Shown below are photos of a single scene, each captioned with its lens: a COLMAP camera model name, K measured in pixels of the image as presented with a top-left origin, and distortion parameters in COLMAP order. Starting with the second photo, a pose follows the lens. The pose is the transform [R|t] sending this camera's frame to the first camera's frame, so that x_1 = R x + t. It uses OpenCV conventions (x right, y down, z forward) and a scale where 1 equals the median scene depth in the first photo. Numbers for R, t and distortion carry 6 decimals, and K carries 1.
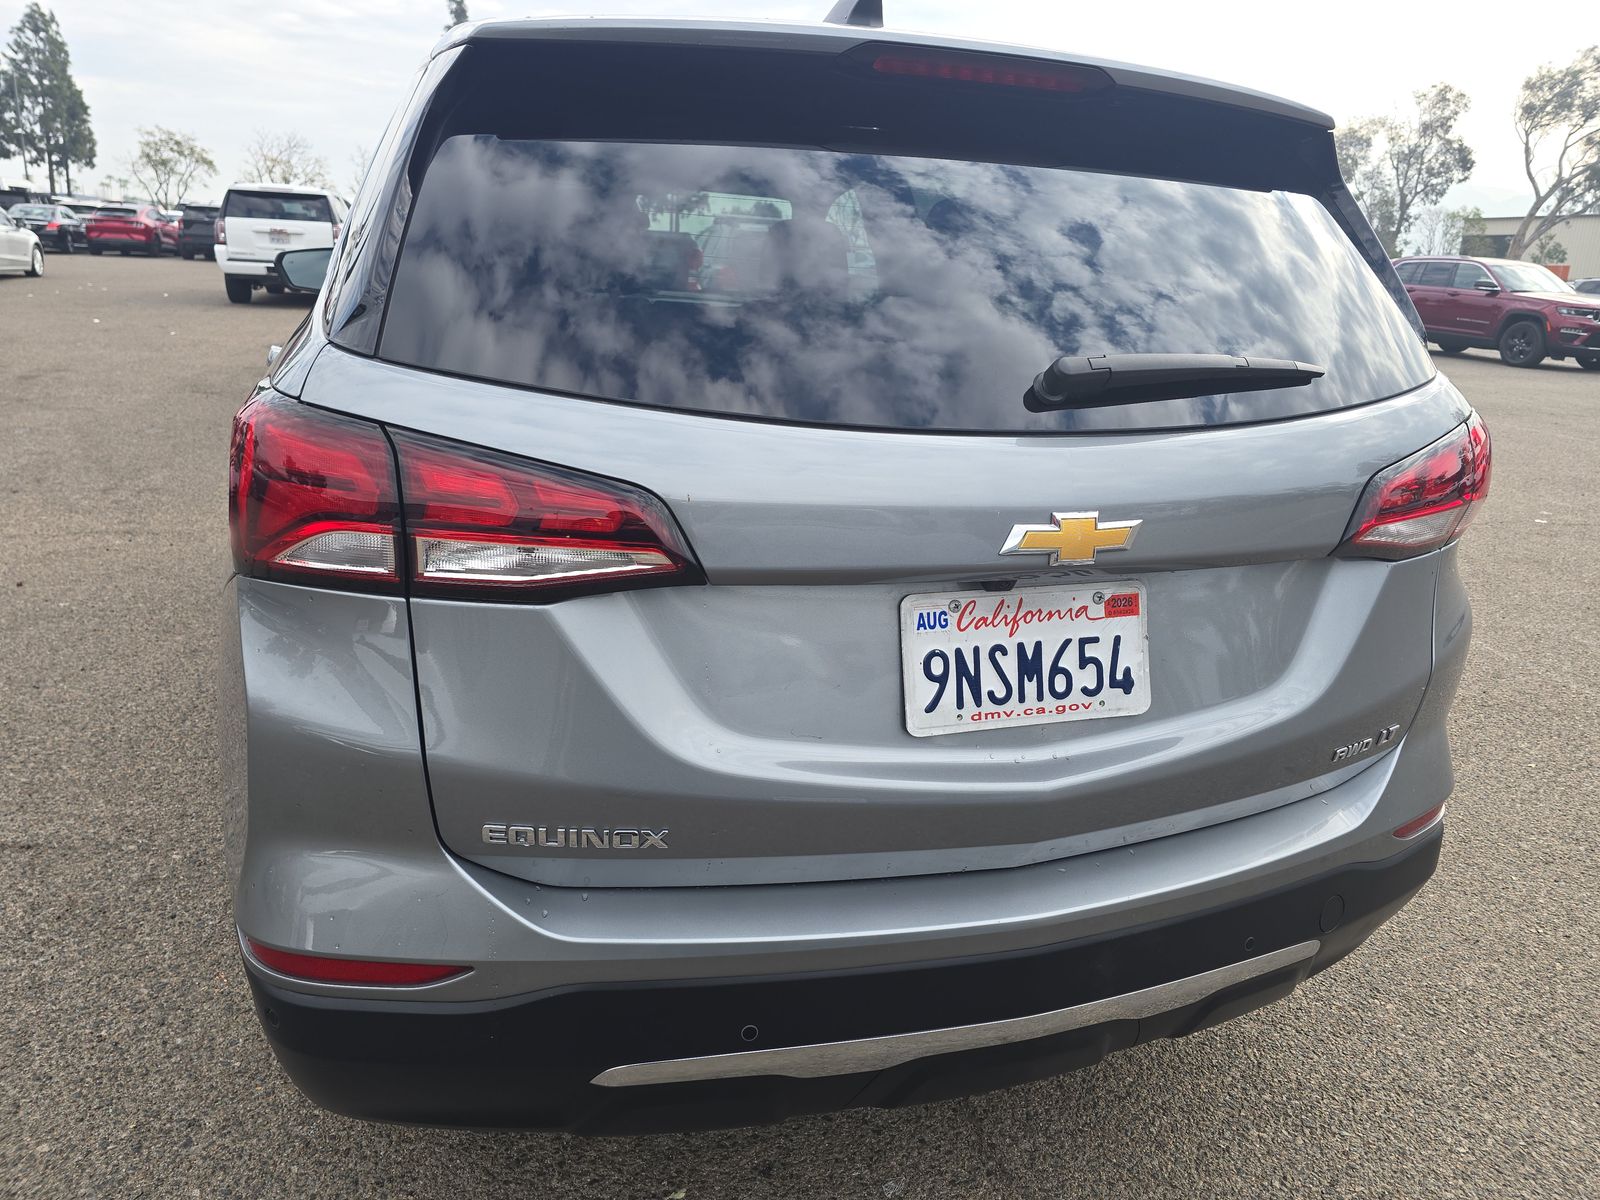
lens RADIAL K [[1083.8, 0, 800.0], [0, 1083.8, 600.0], [0, 0, 1]] dist [0.097511, -0.094113]
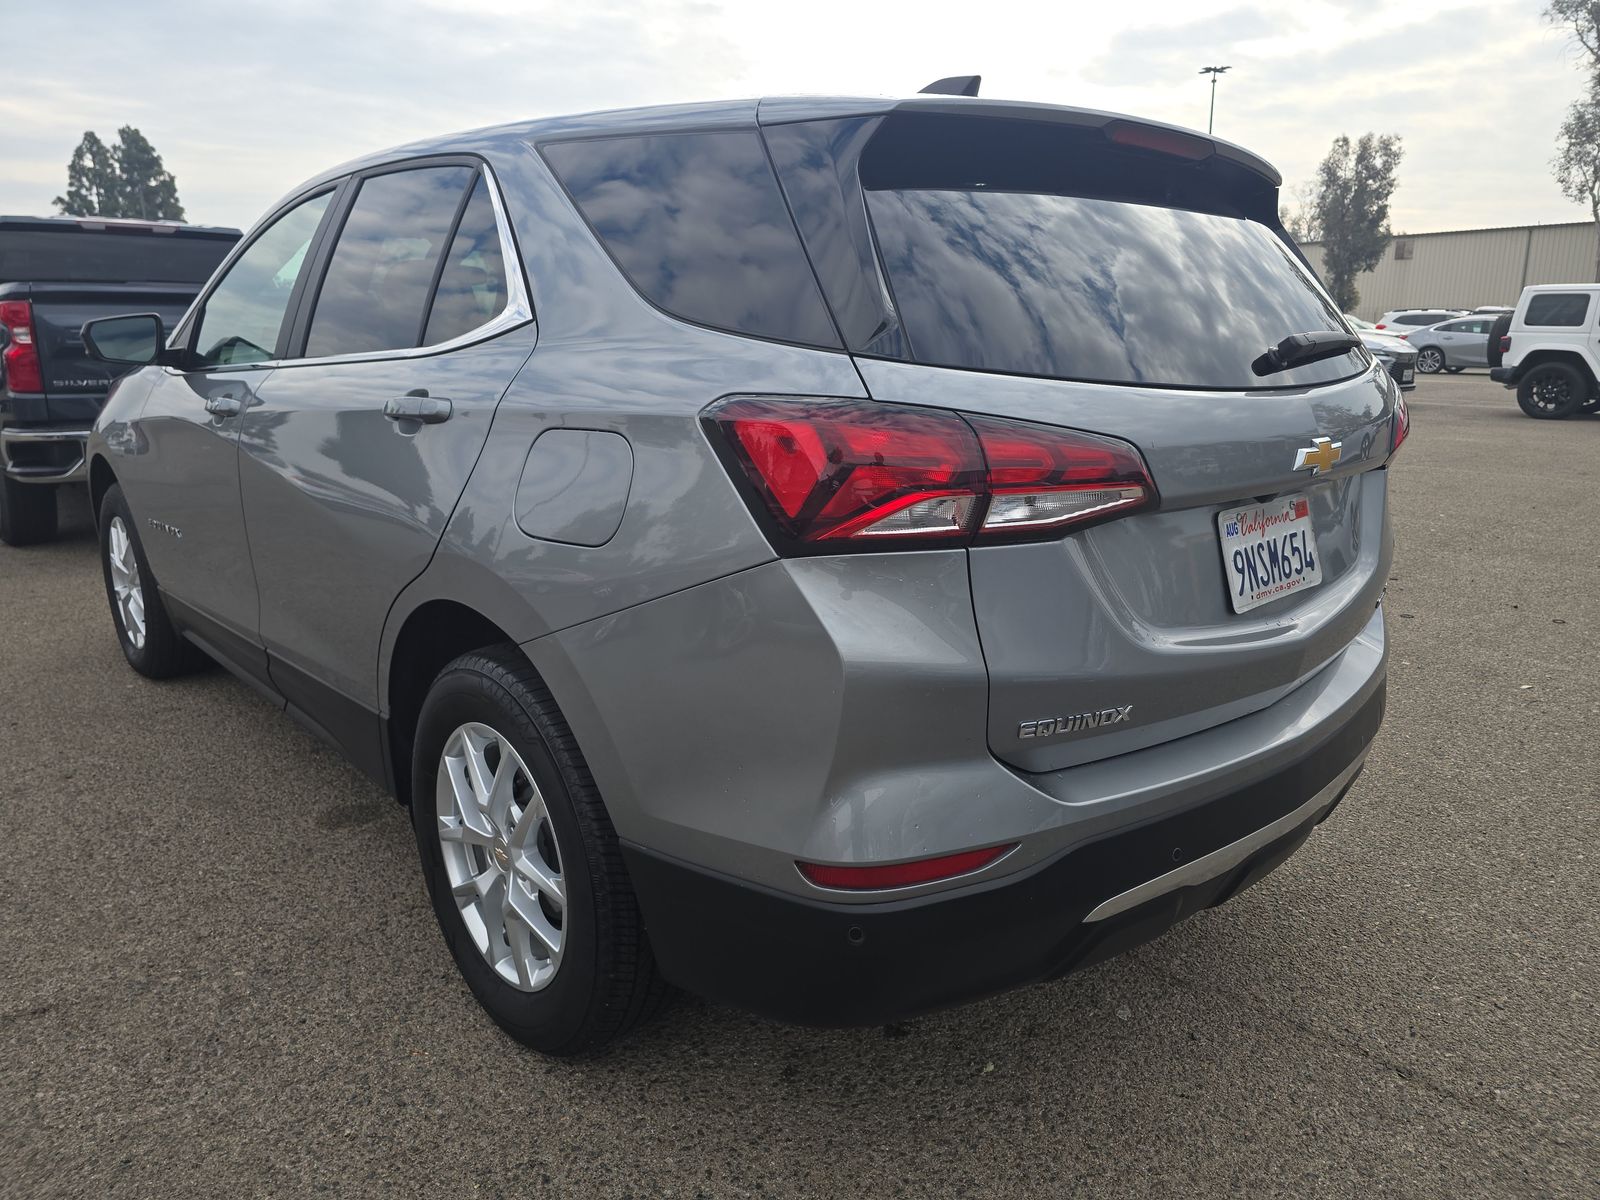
lens RADIAL K [[1083.8, 0, 800.0], [0, 1083.8, 600.0], [0, 0, 1]] dist [0.097511, -0.094113]
pose [[0.908052, -0.142817, 0.393756, -0.932075], [0.162279, 0.986609, -0.016387, 0.041191], [-0.386143, 0.078779, 0.919069, -0.059998]]
